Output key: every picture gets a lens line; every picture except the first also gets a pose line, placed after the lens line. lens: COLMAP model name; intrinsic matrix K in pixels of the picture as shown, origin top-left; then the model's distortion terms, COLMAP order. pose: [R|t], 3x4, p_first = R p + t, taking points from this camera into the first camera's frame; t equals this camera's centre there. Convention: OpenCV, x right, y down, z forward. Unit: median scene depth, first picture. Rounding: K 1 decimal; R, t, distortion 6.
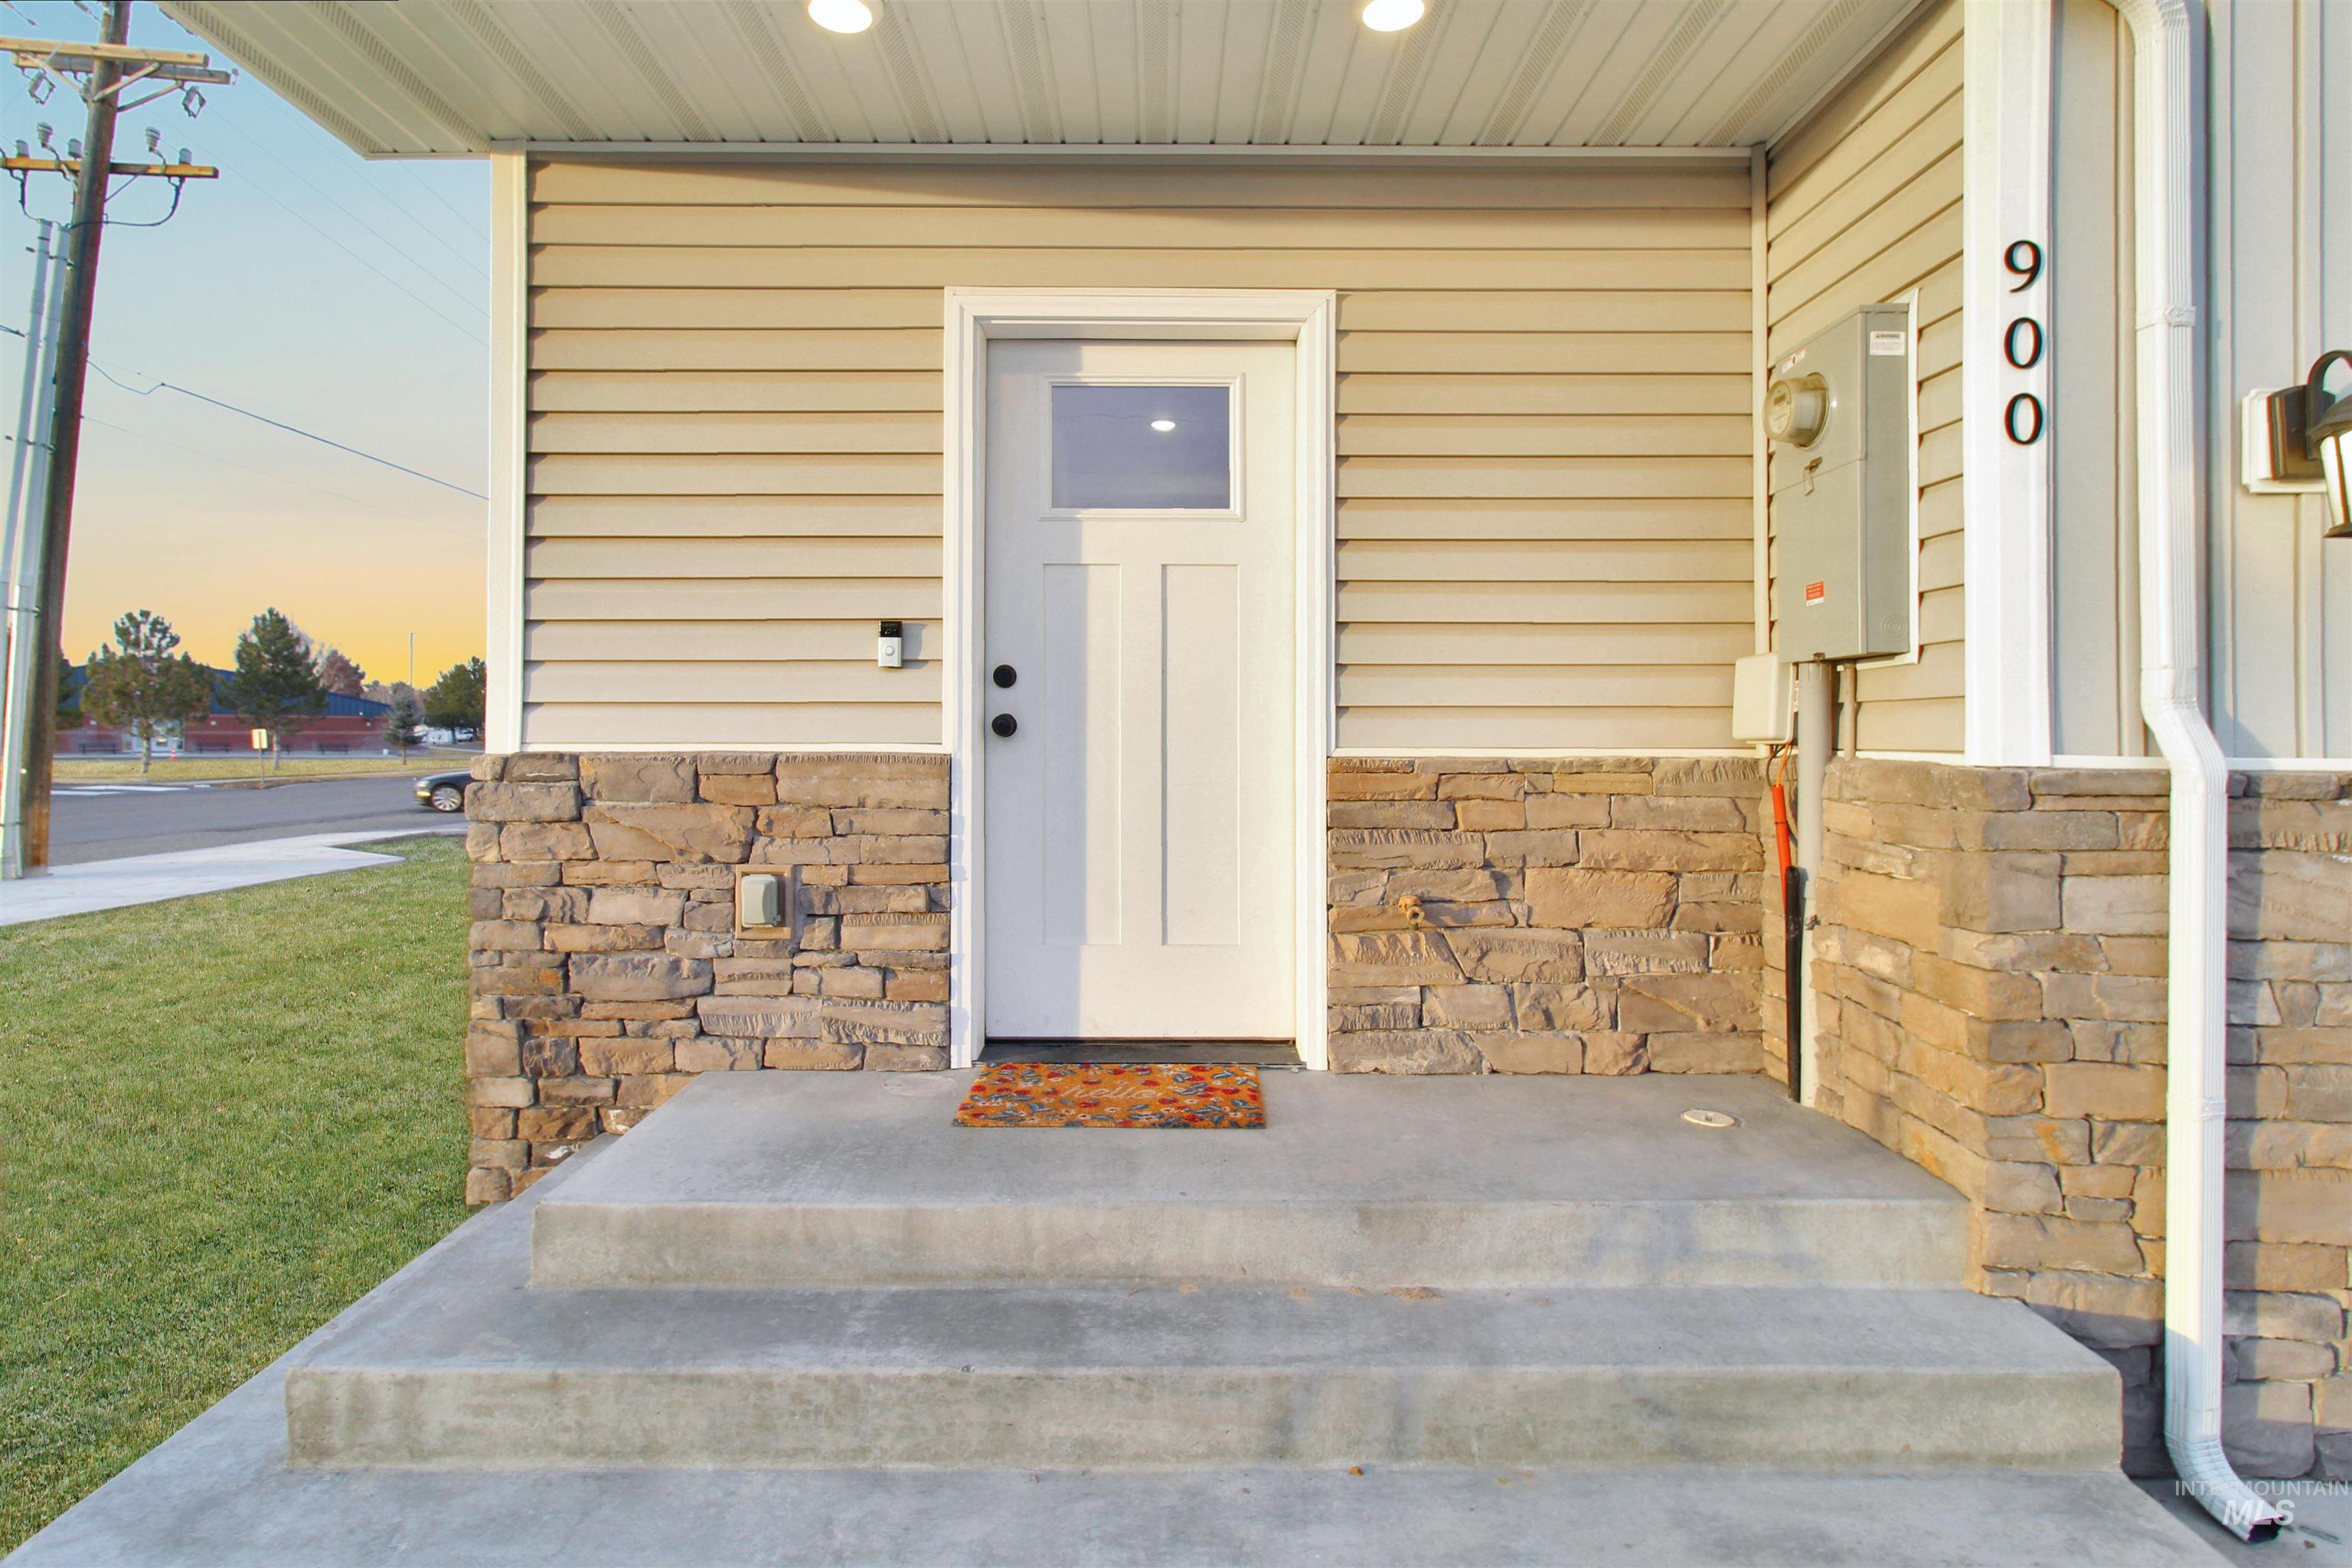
lens RADIAL K [[1200.8, 0, 1176.1], [0, 1200.8, 737.0], [0, 0, 1]] dist [0.004873, 0.000810]
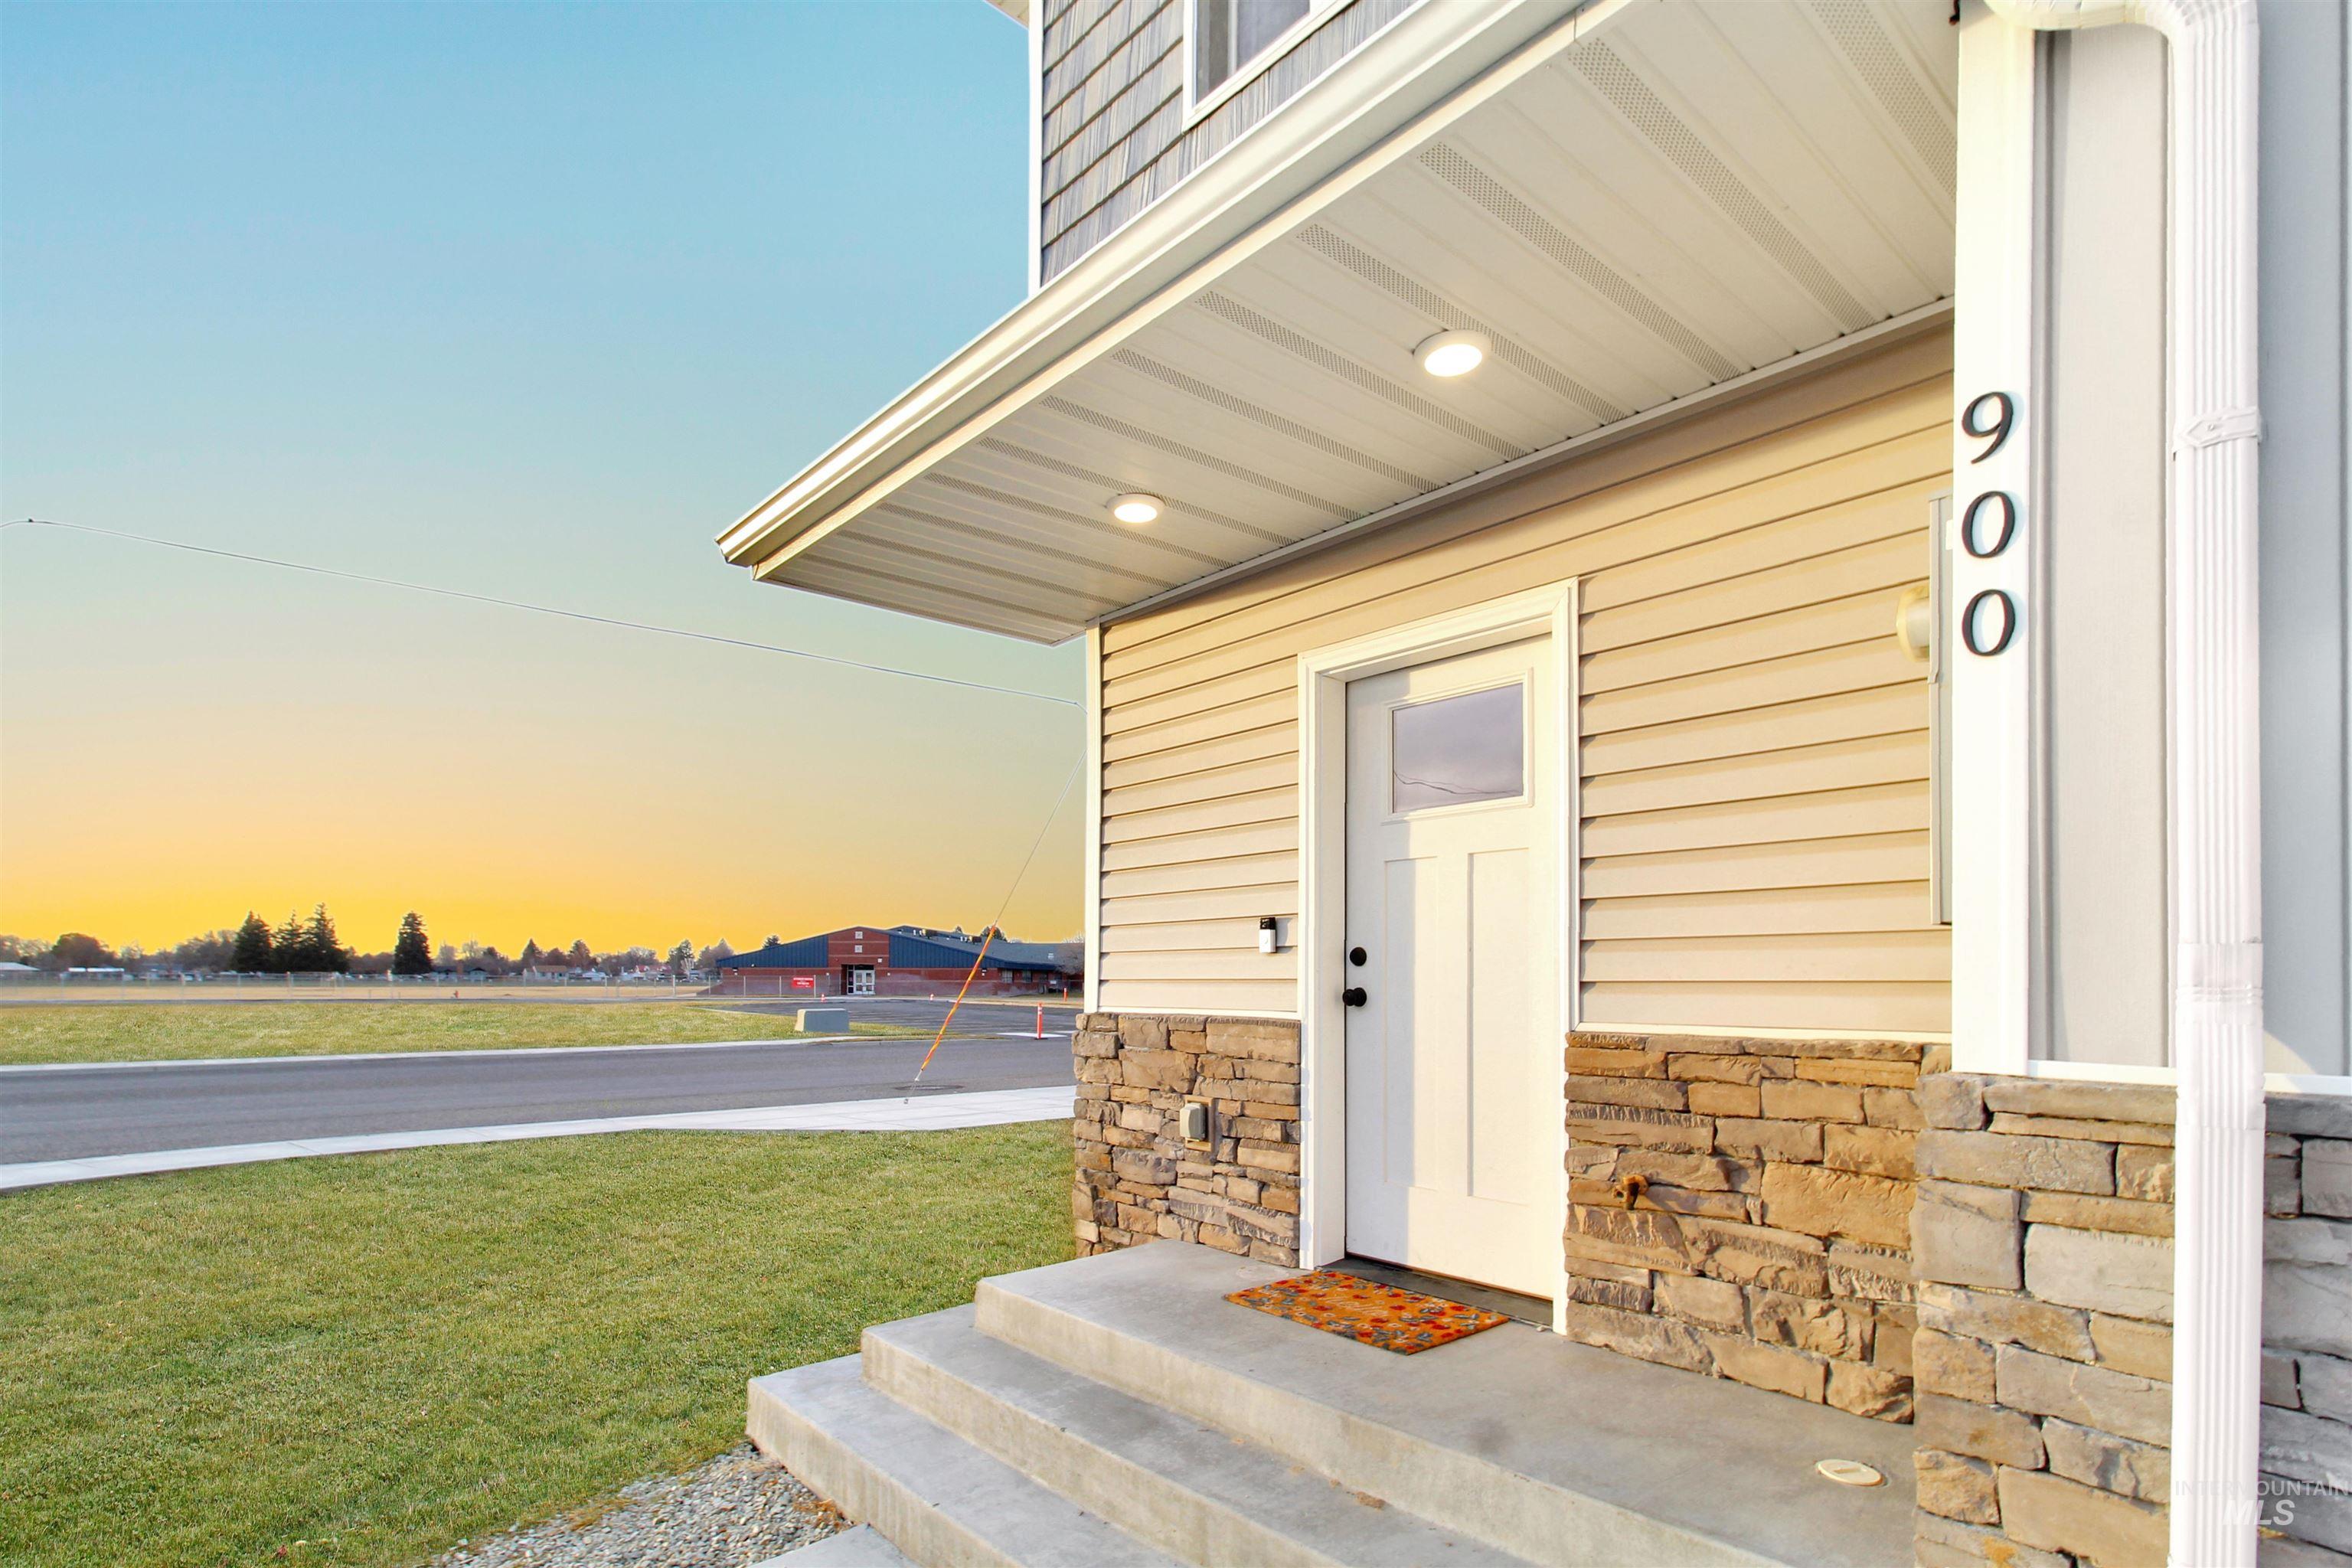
lens RADIAL K [[1192.9, 0, 1180.6], [0, 1192.9, 971.4], [0, 0, 1]] dist [0.000766, -0.000672]
pose [[0.654639, -0.007600, -0.755904, 0.686128], [-0.001015, 0.999940, -0.010933, -0.023320], [0.755941, 0.007924, 0.654592, 0.078929]]
